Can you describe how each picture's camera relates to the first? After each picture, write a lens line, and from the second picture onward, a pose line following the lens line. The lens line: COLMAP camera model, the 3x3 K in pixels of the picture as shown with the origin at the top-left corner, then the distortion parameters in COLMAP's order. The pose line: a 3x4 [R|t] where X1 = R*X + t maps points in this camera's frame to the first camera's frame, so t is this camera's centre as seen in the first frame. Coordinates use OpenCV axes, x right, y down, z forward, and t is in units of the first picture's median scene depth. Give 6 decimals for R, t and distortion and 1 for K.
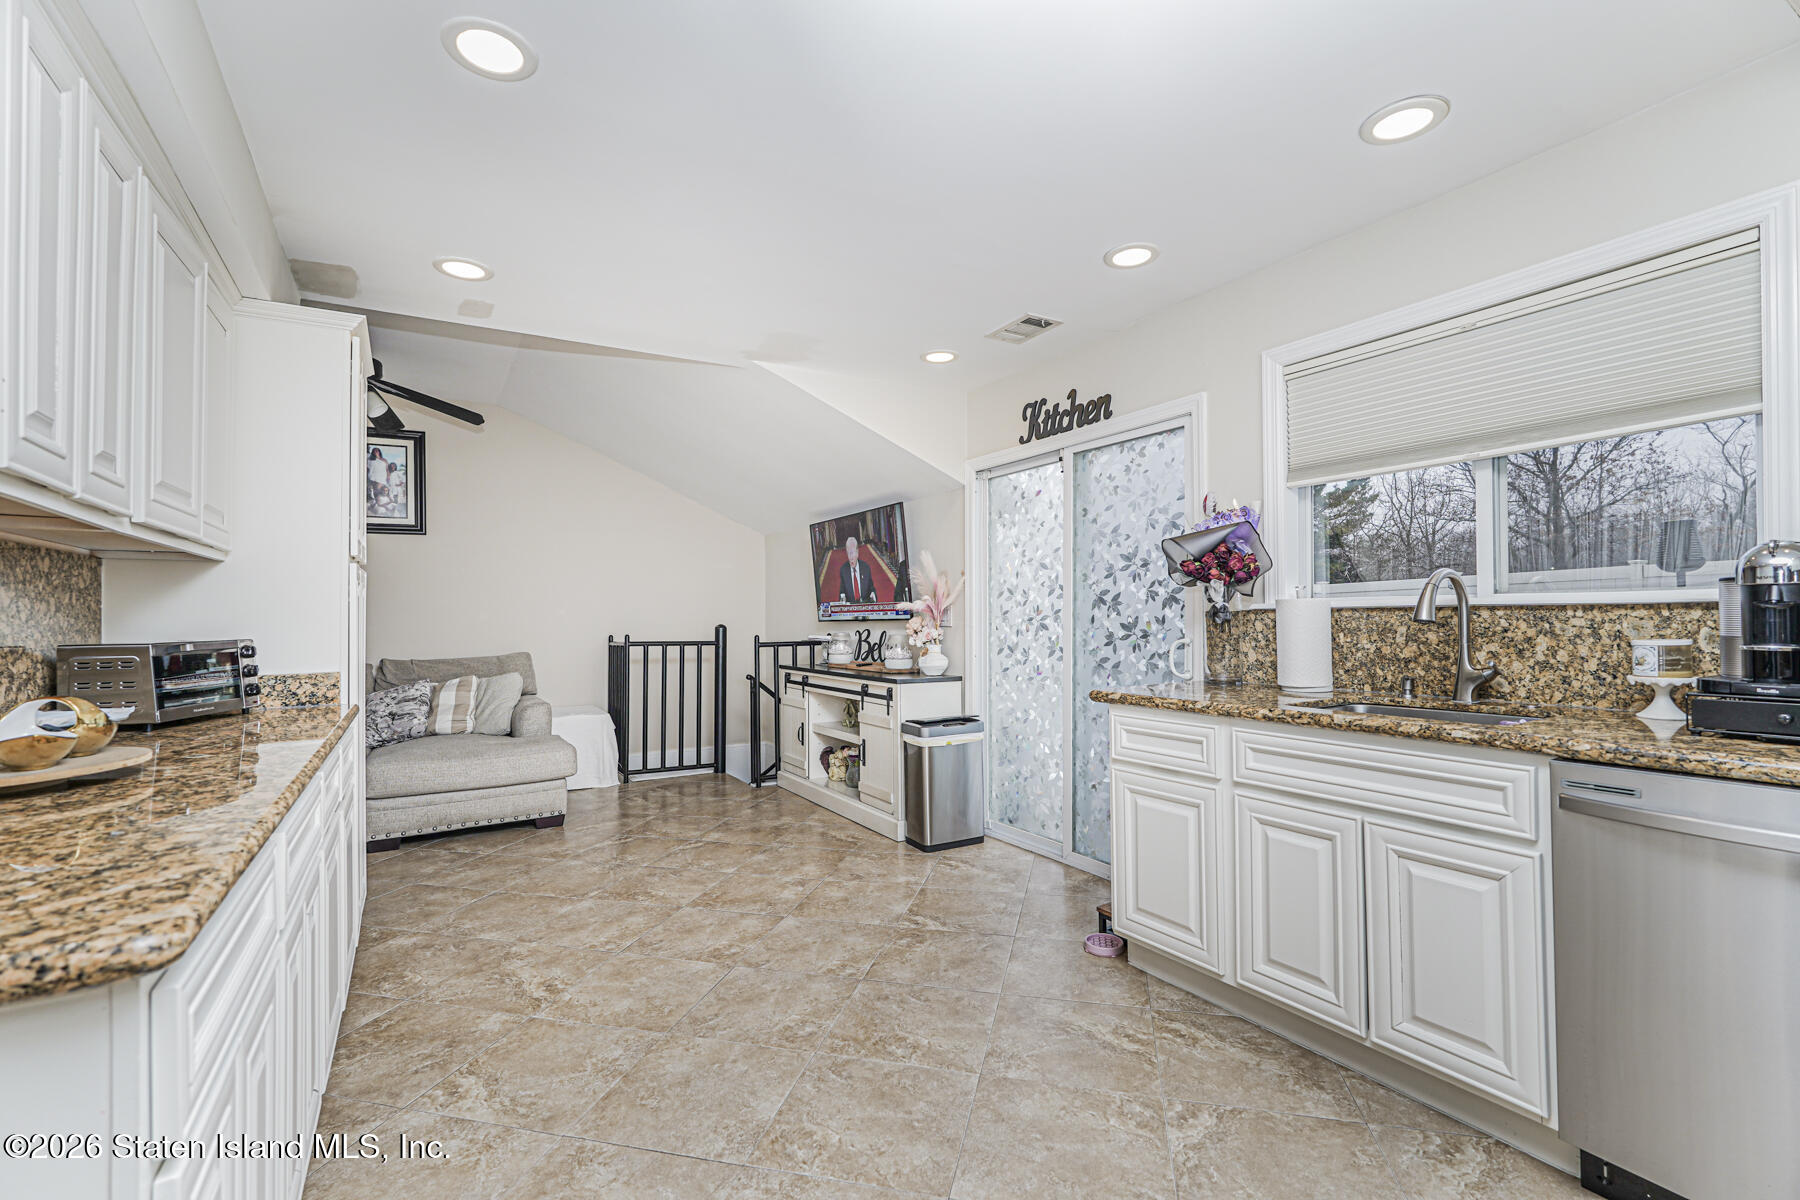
lens RADIAL K [[799.2, 0, 903.3], [0, 799.2, 606.1], [0, 0, 1]] dist [-0.000901, 0.000424]
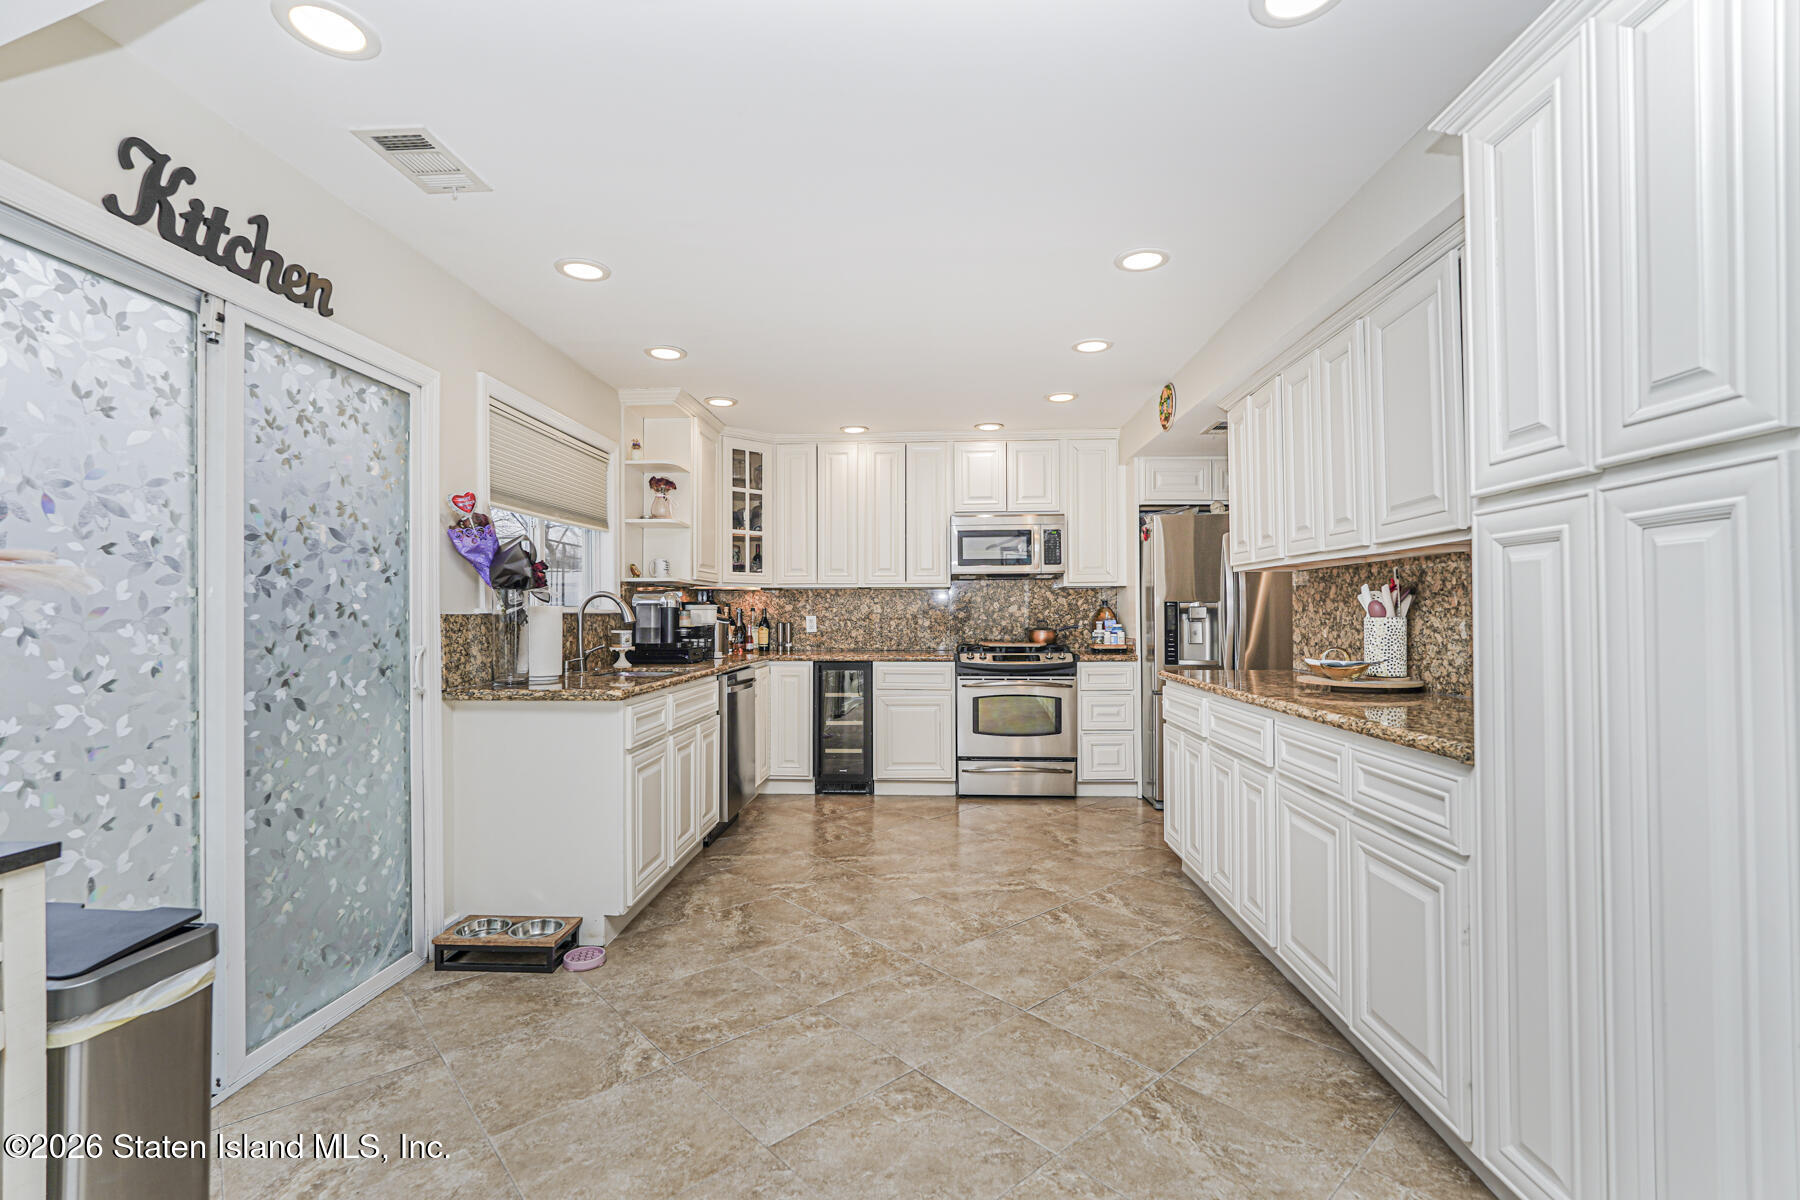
lens RADIAL K [[799.2, 0, 903.3], [0, 799.2, 606.1], [0, 0, 1]] dist [-0.000901, 0.000424]
pose [[-0.830504, 0.022562, 0.556555, -0.601393], [0.008504, 0.999576, -0.027831, 0.028252], [-0.556947, -0.018380, -0.830344, 1.559924]]
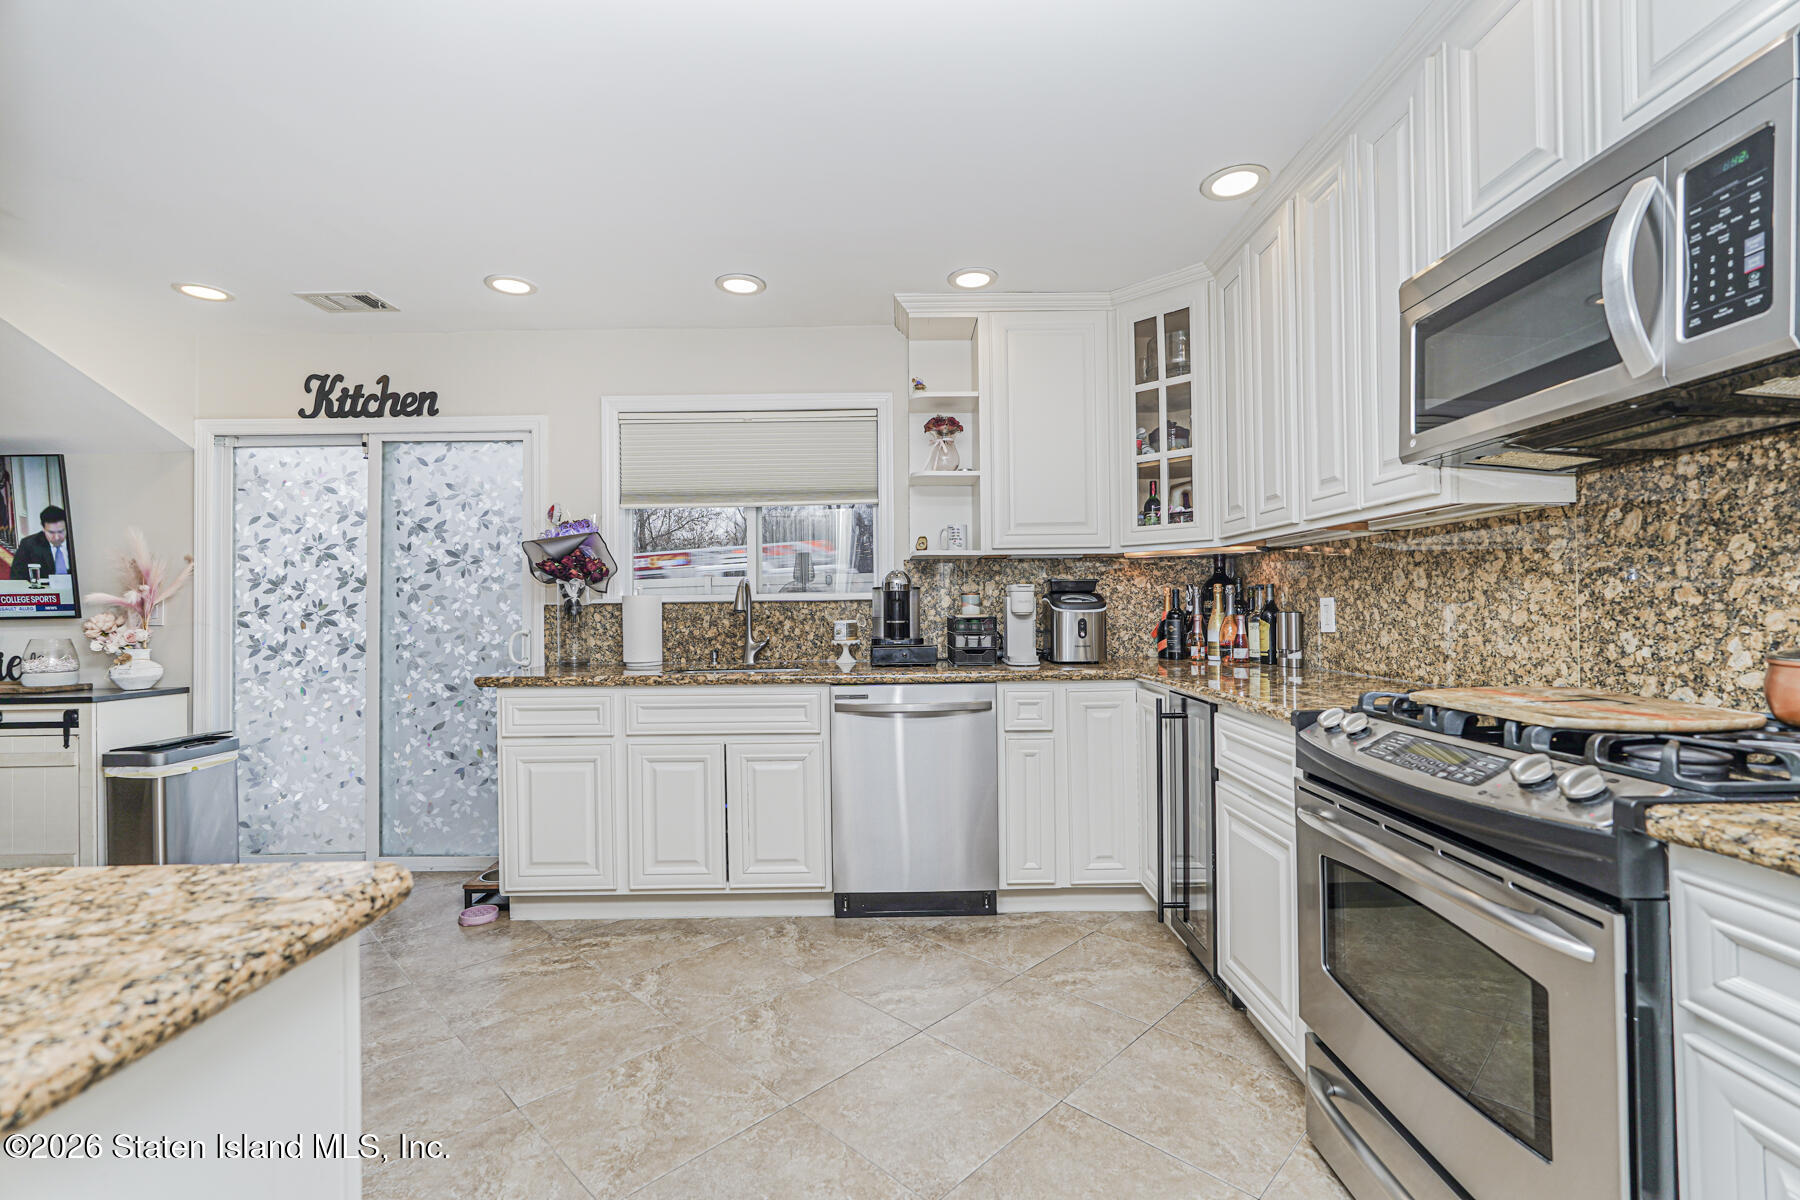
lens RADIAL K [[805.1, 0, 900.0], [0, 805.1, 600.0], [0, 0, 1]] dist [-0.001735, -0.000075]
pose [[0.521053, 0.012309, 0.853436, -0.372200], [-0.003621, 0.999919, -0.012211, 0.012010], [-0.853517, 0.003272, 0.521055, -0.045196]]
